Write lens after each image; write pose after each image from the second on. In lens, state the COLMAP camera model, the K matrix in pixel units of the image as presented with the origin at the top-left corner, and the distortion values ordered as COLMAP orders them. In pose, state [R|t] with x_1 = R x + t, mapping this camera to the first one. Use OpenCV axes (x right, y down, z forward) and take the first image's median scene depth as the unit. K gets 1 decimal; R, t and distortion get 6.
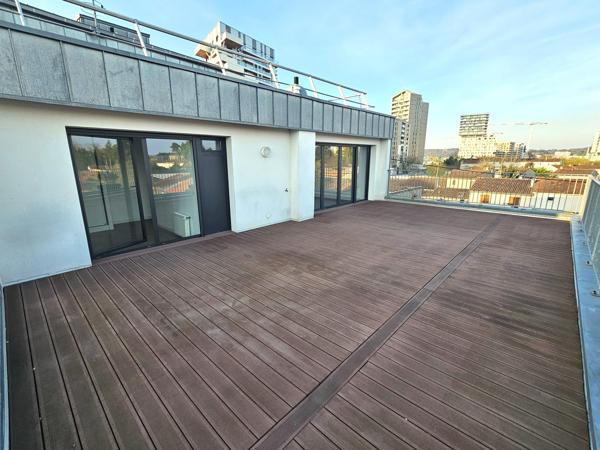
lens RADIAL K [[269.1, 0, 300.0], [0, 269.1, 225.0], [0, 0, 1]] dist [0.000681, -0.000123]
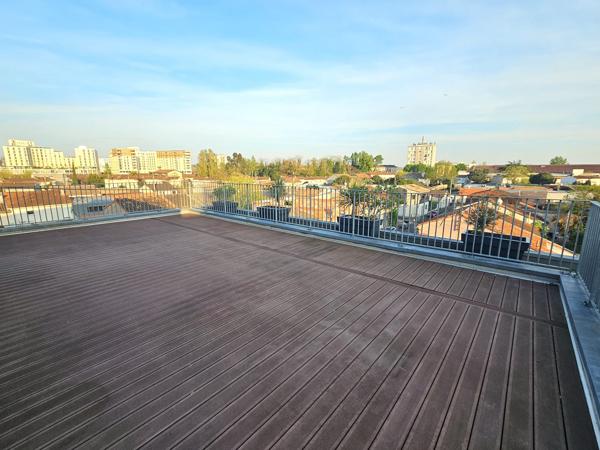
lens RADIAL K [[269.1, 0, 300.0], [0, 269.1, 225.0], [0, 0, 1]] dist [0.000681, -0.000123]
pose [[-0.044872, -0.191383, 0.980489, -0.916969], [0.237254, 0.951355, 0.196554, -0.202777], [-0.970411, 0.241445, 0.002717, 0.917549]]
